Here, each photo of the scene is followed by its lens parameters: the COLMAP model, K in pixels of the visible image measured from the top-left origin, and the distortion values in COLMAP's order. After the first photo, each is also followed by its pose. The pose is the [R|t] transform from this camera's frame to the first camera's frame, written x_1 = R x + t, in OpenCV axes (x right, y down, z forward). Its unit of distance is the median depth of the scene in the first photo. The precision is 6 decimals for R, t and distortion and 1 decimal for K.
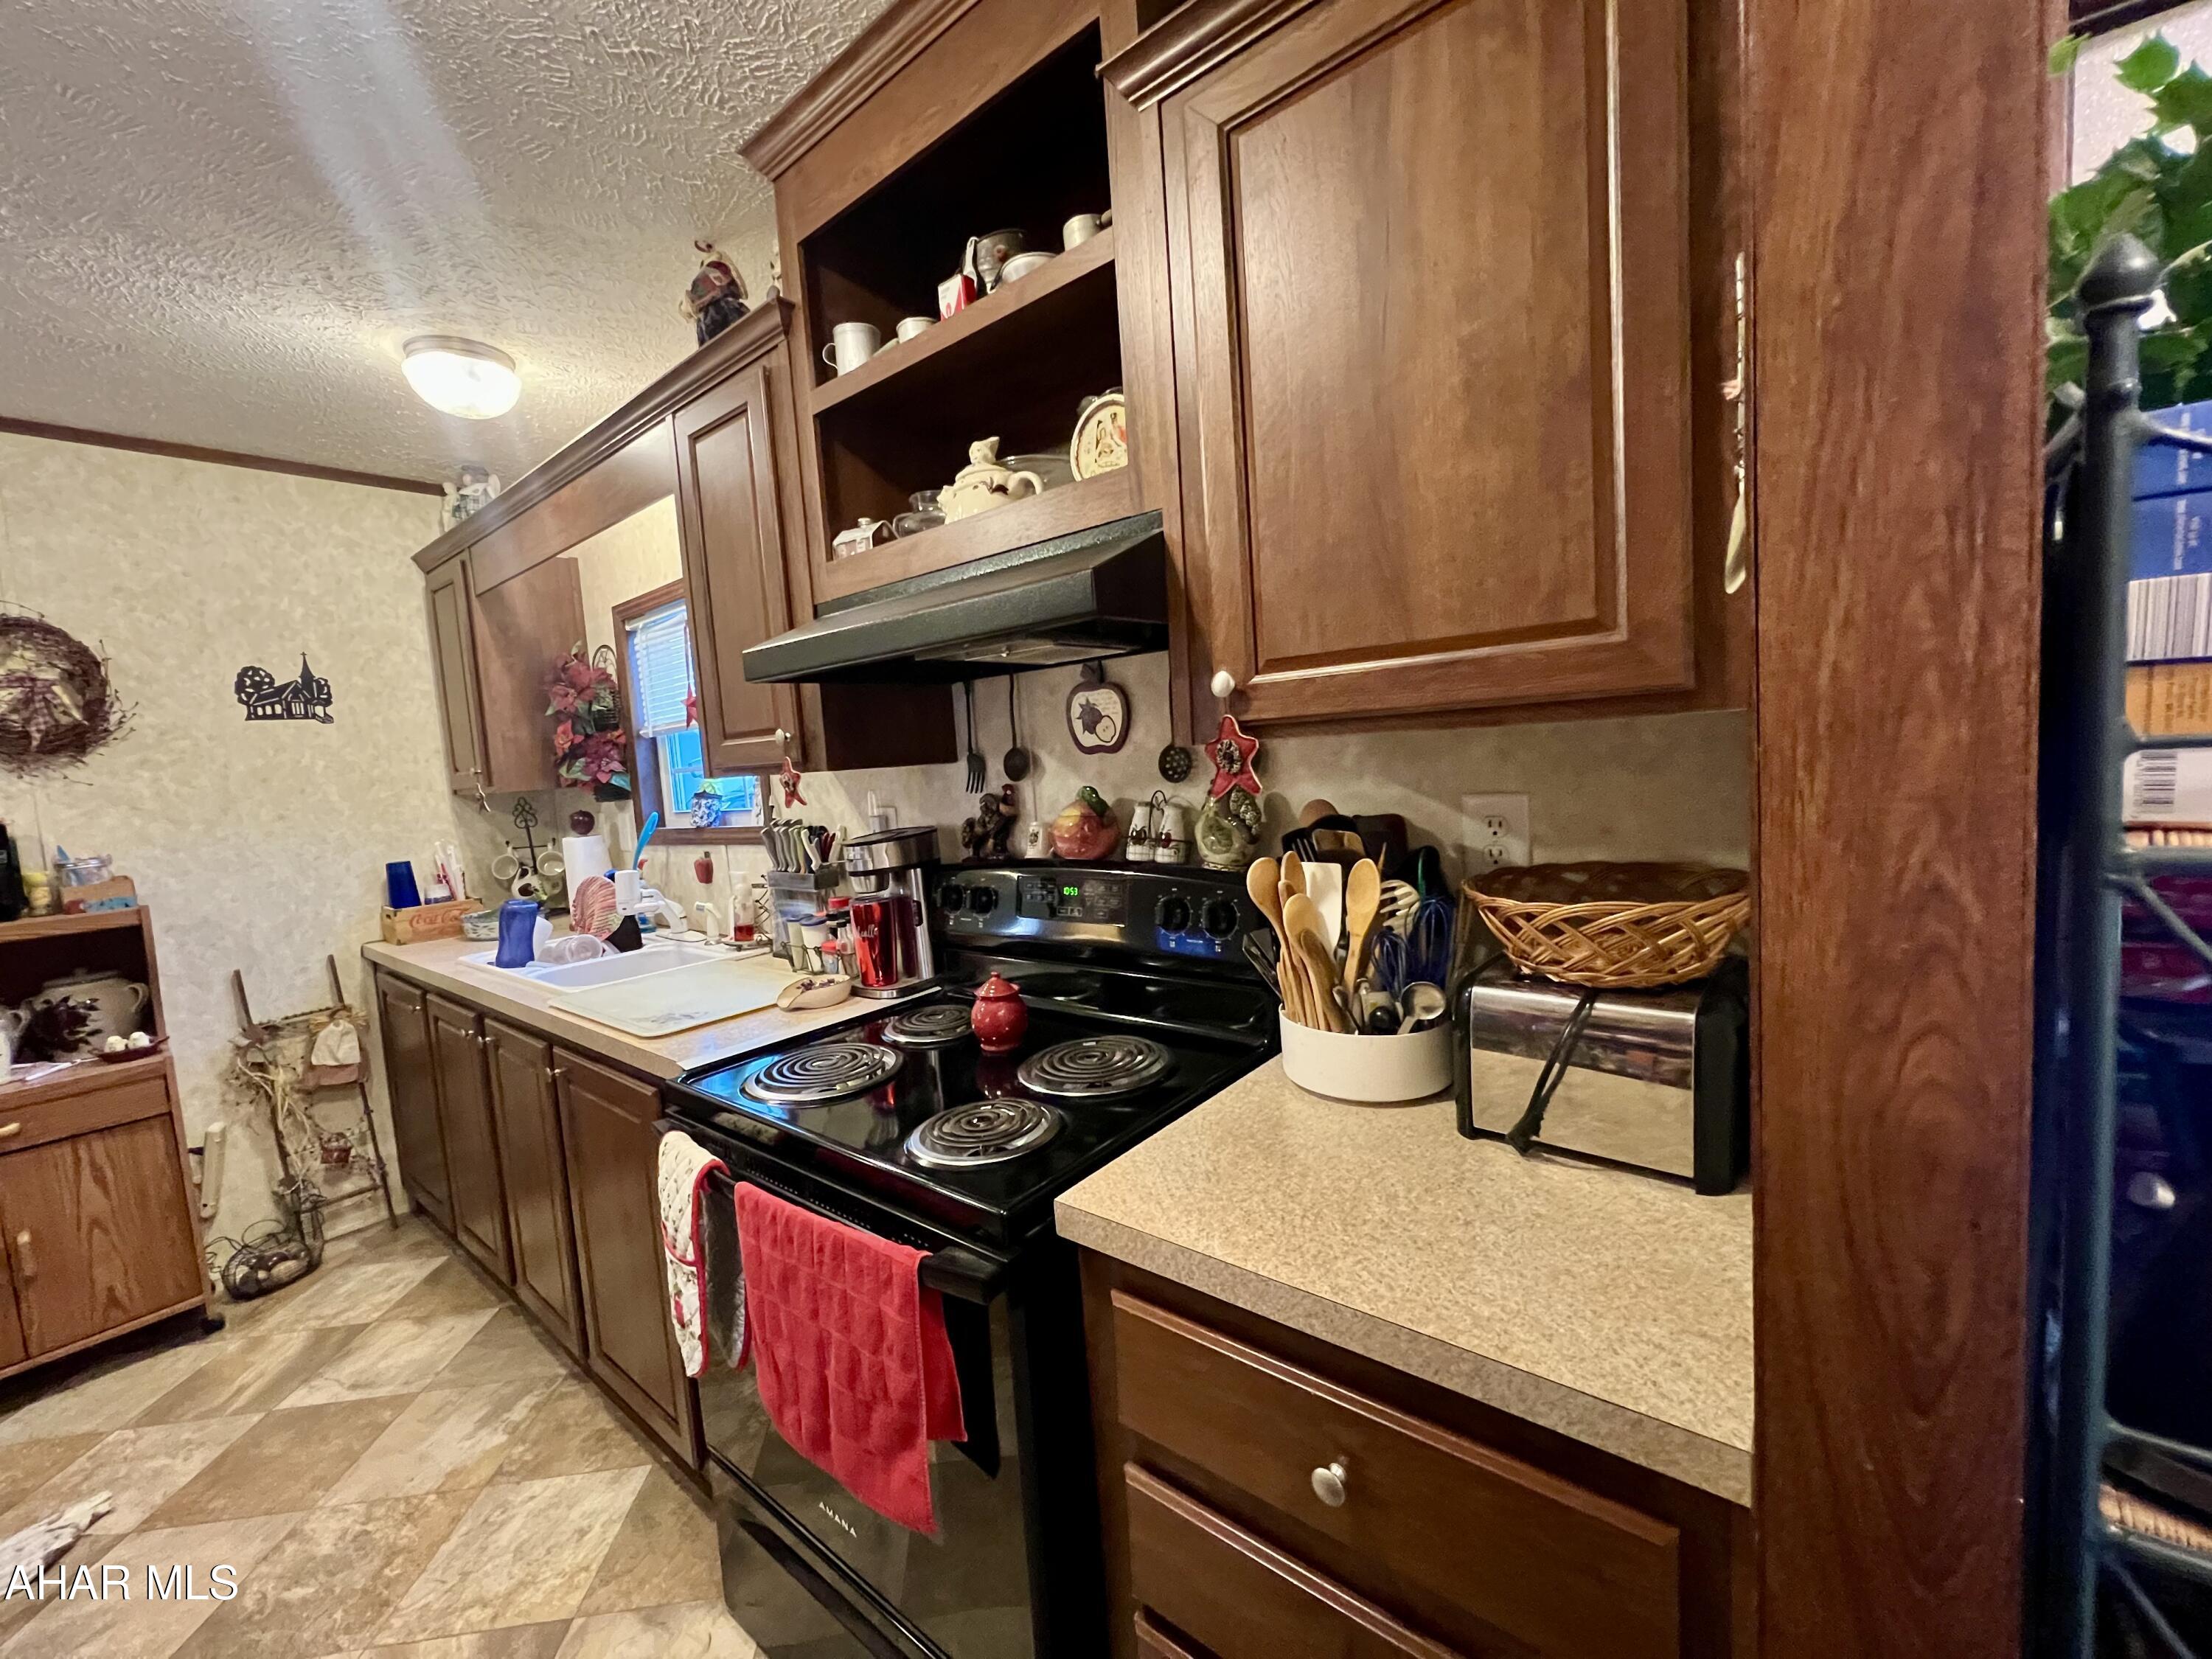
lens RADIAL K [[882.1, 0, 1111.0], [0, 882.1, 823.2], [0, 0, 1]] dist [0.000088, -0.001193]
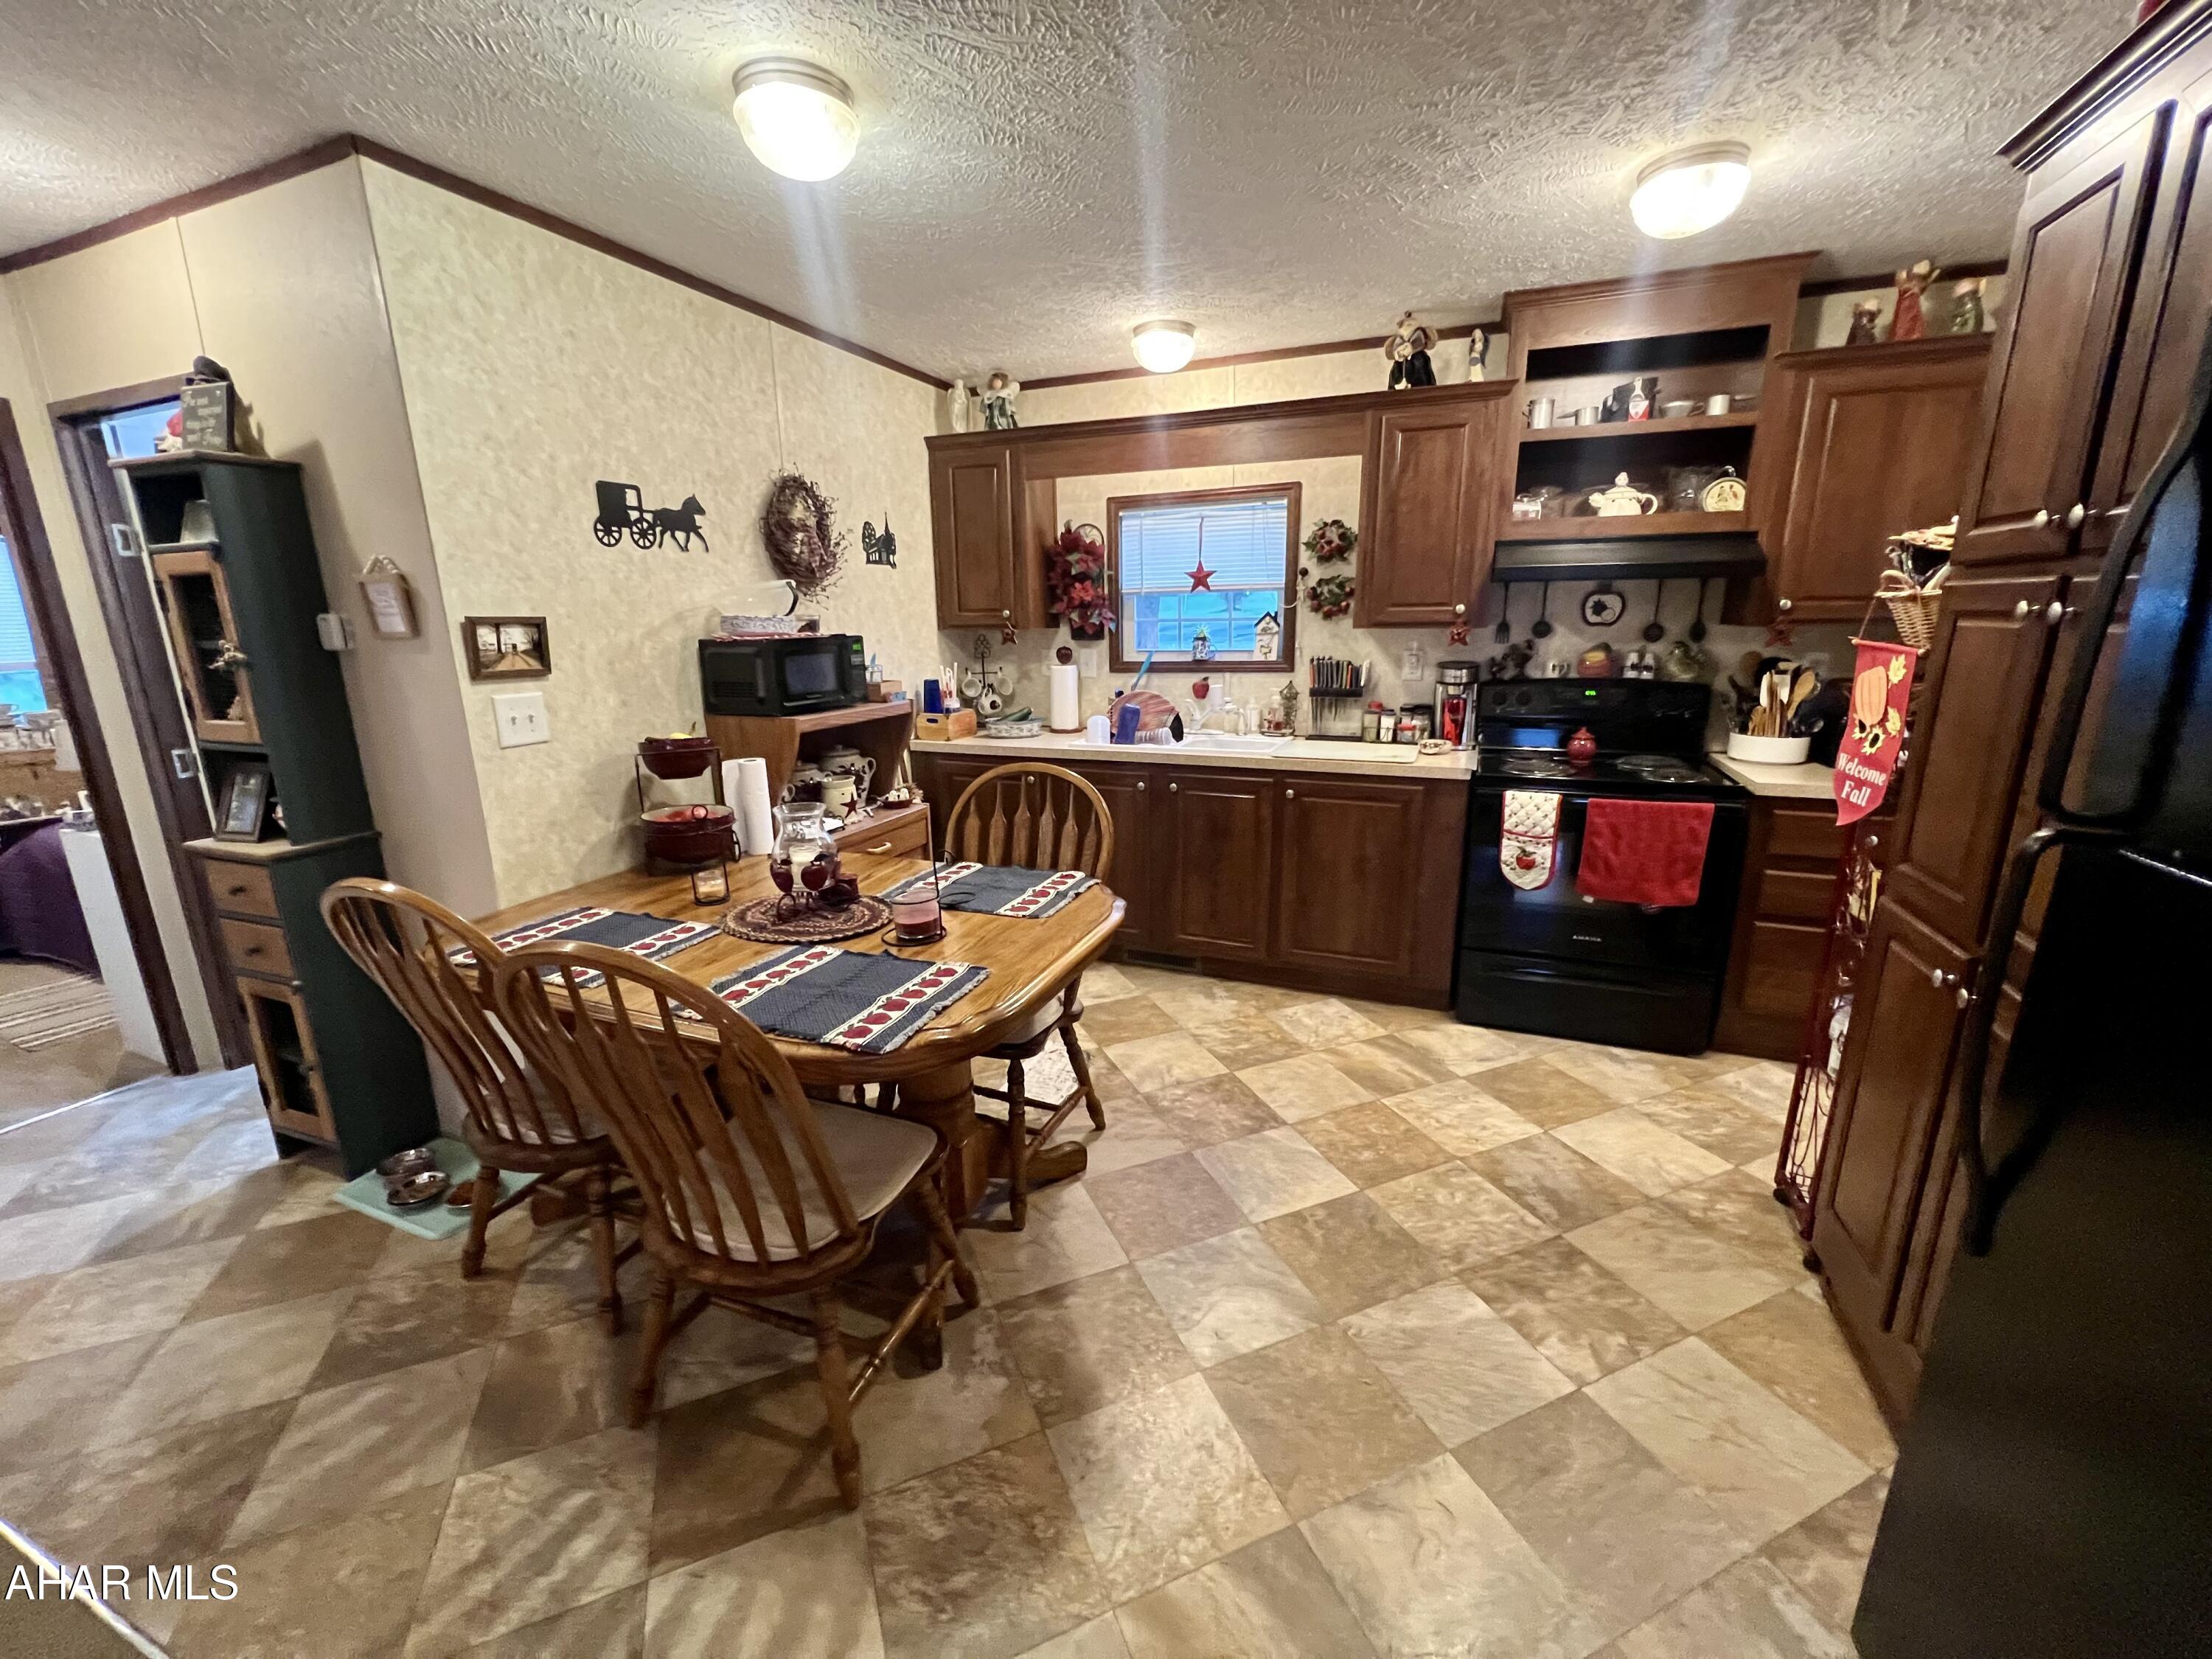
lens RADIAL K [[882.1, 0, 1105.7], [0, 882.1, 825.1], [0, 0, 1]] dist [0.000088, -0.001193]
pose [[0.955375, -0.013351, 0.295093, -1.584403], [-0.028410, 0.990194, 0.136779, 0.121015], [-0.294025, -0.139059, 0.945628, -0.616481]]
